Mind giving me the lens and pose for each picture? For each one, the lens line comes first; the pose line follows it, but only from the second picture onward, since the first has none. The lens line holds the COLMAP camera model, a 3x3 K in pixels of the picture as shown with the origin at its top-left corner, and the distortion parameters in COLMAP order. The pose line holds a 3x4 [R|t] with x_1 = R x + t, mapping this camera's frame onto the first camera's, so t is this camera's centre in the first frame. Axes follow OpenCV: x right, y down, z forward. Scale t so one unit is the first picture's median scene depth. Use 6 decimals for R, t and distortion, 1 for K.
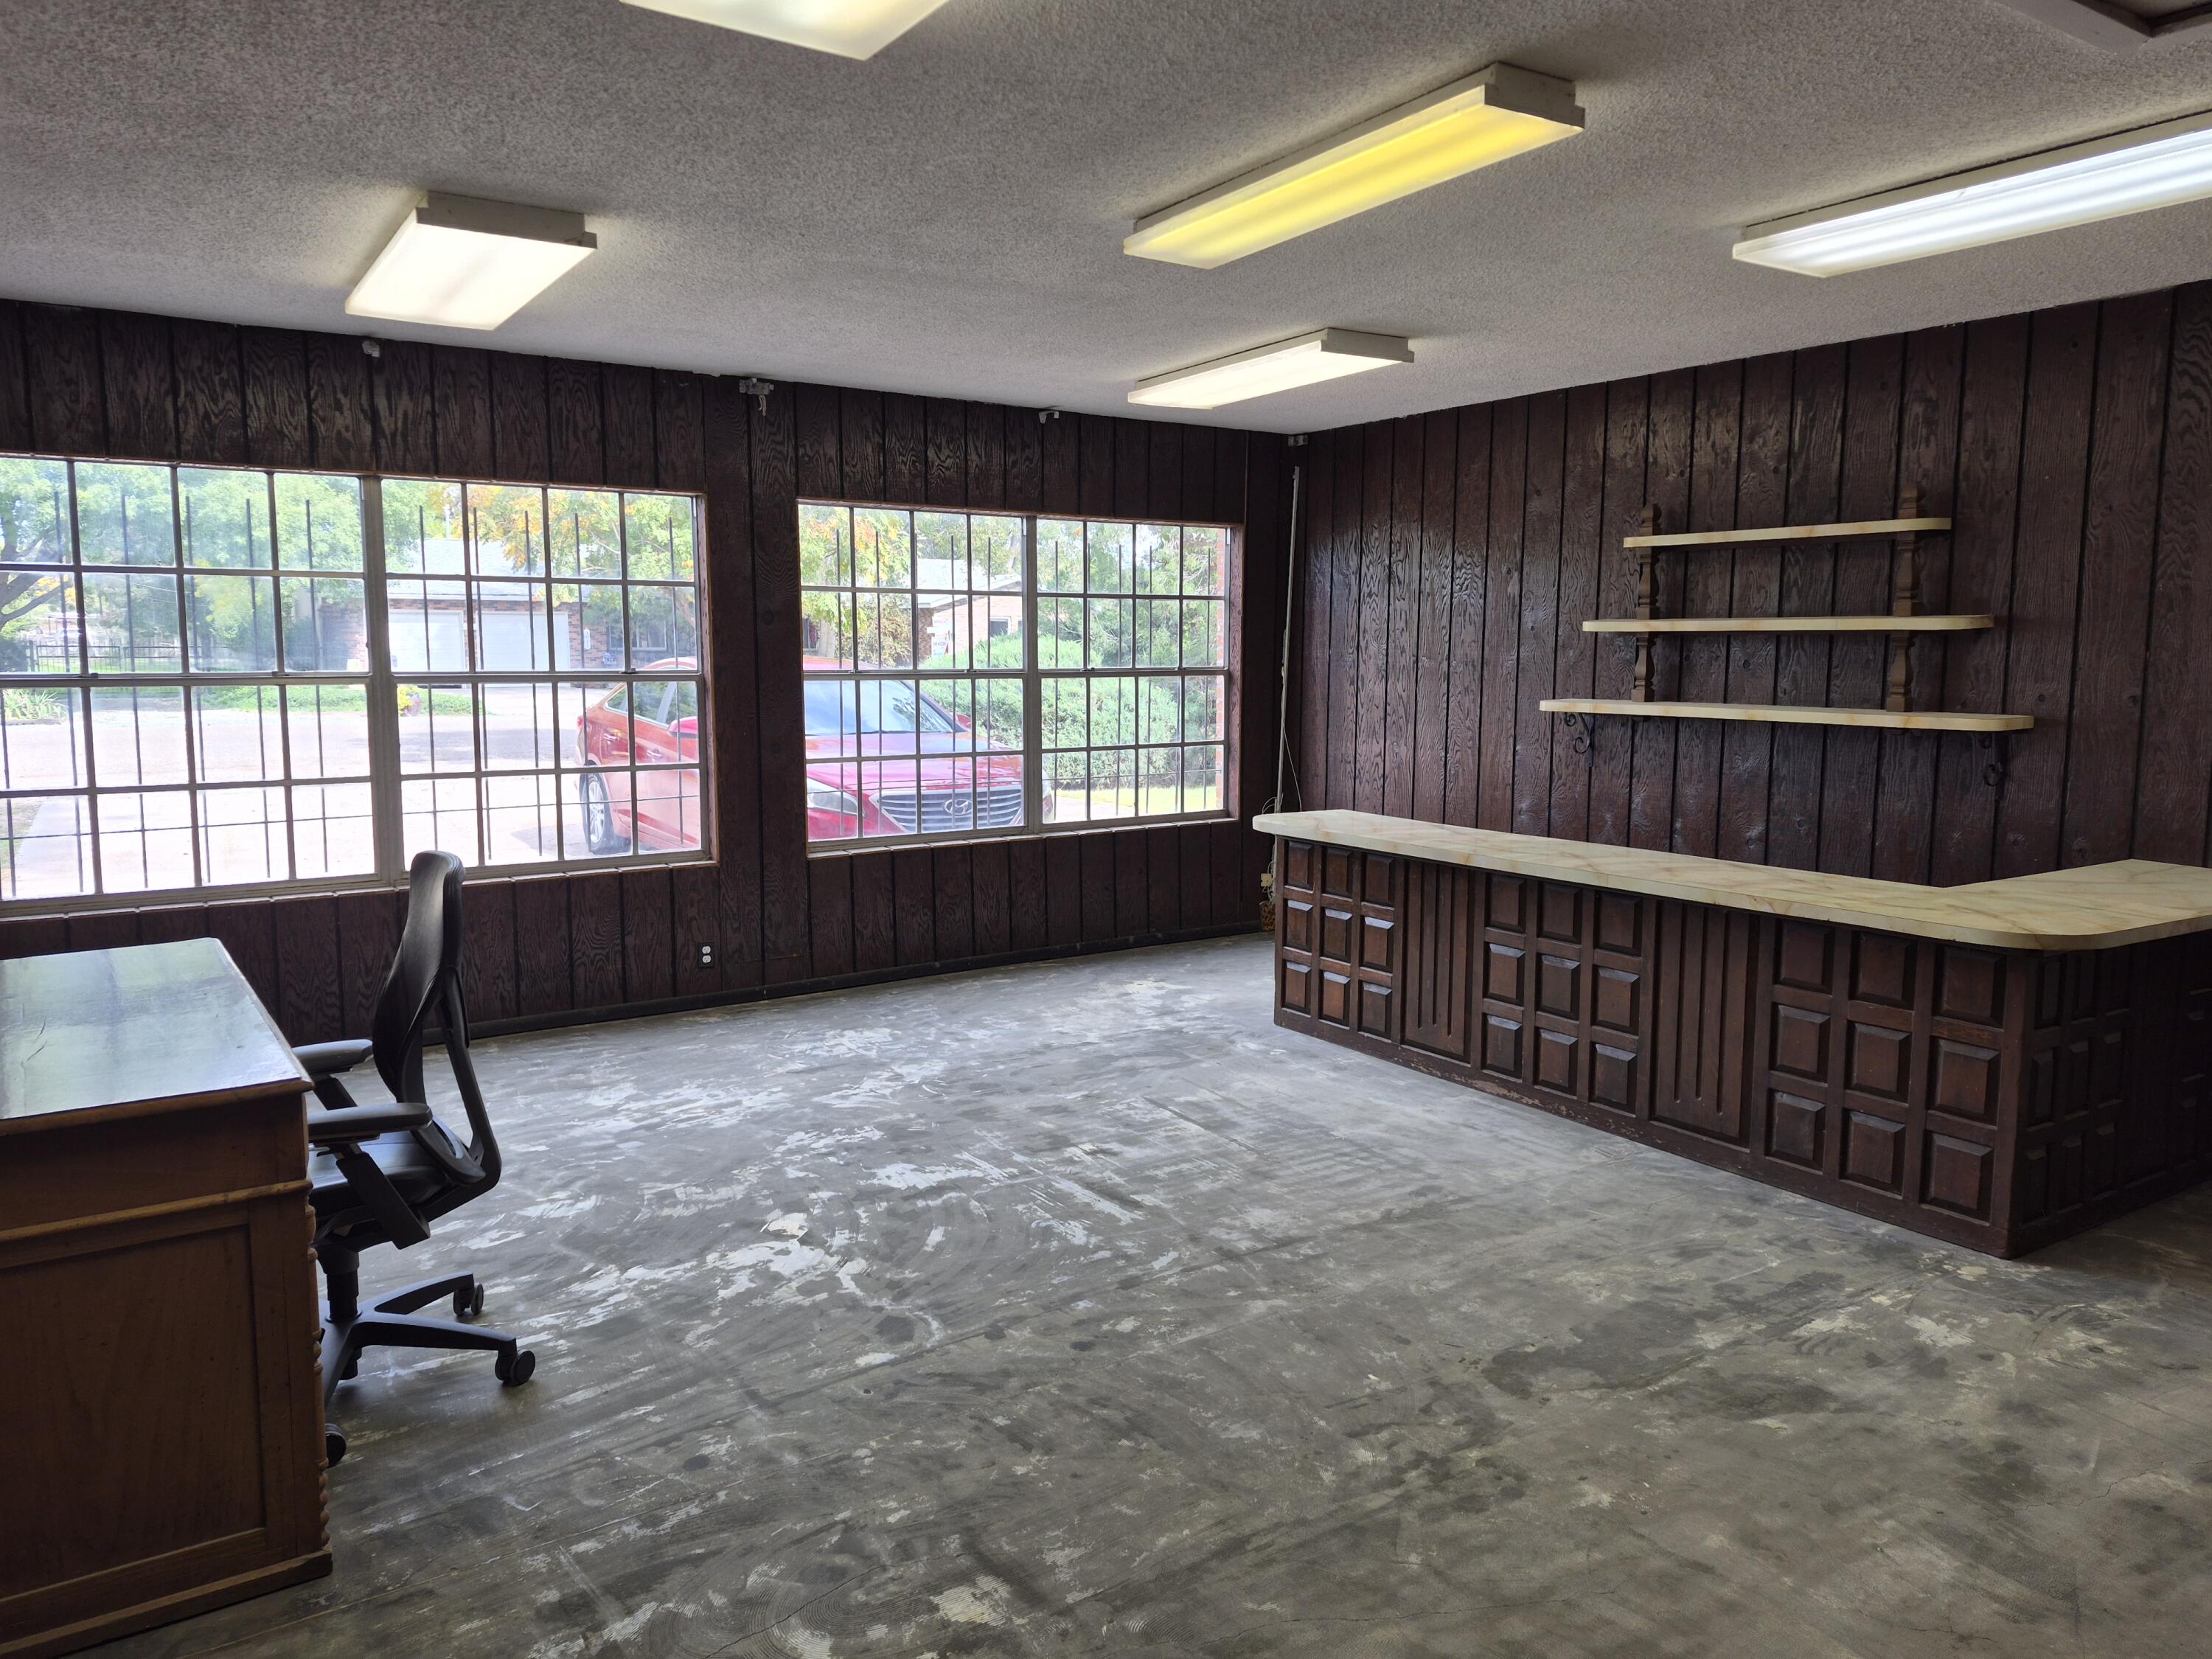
lens RADIAL K [[1536.4, 0, 1093.2], [0, 1536.4, 824.0], [0, 0, 1]] dist [0.064978, -0.056102]
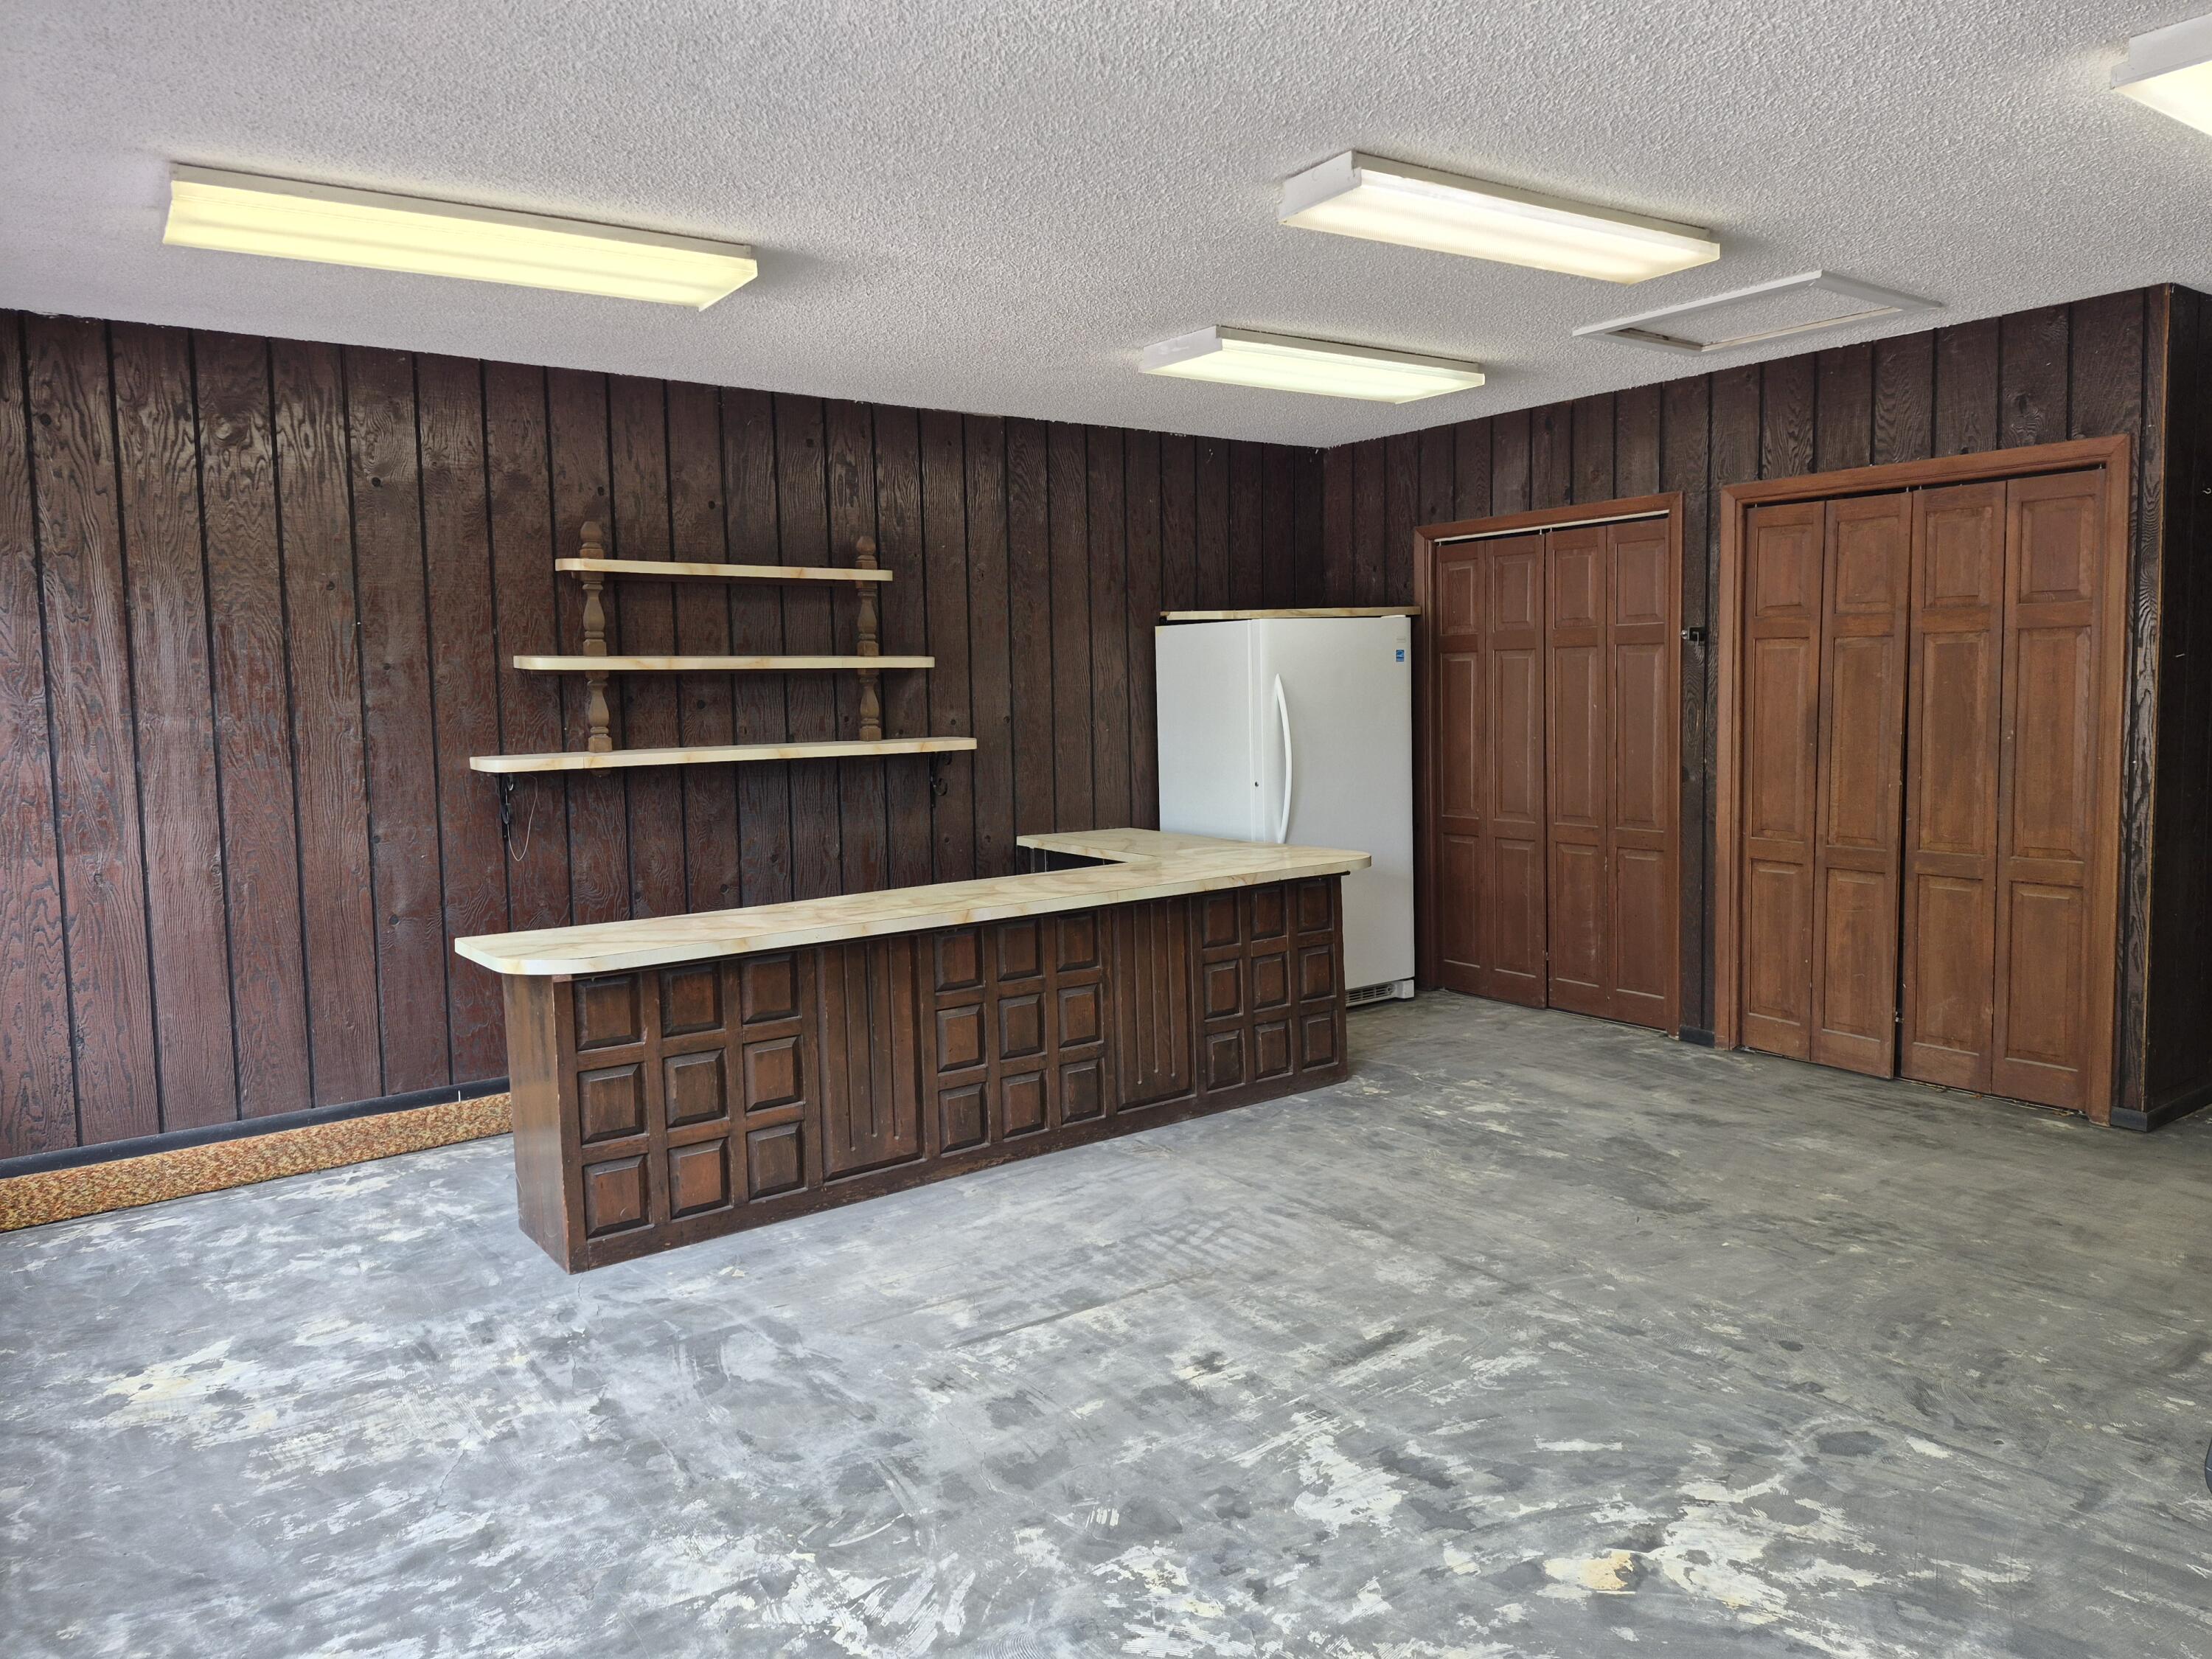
lens RADIAL K [[1536.4, 0, 1113.9], [0, 1536.4, 817.4], [0, 0, 1]] dist [0.064978, -0.056102]
pose [[-0.053478, -0.100314, 0.993518, -0.755709], [0.135700, 0.984981, 0.106757, -0.140986], [-0.989306, 0.140530, -0.039062, 1.107127]]
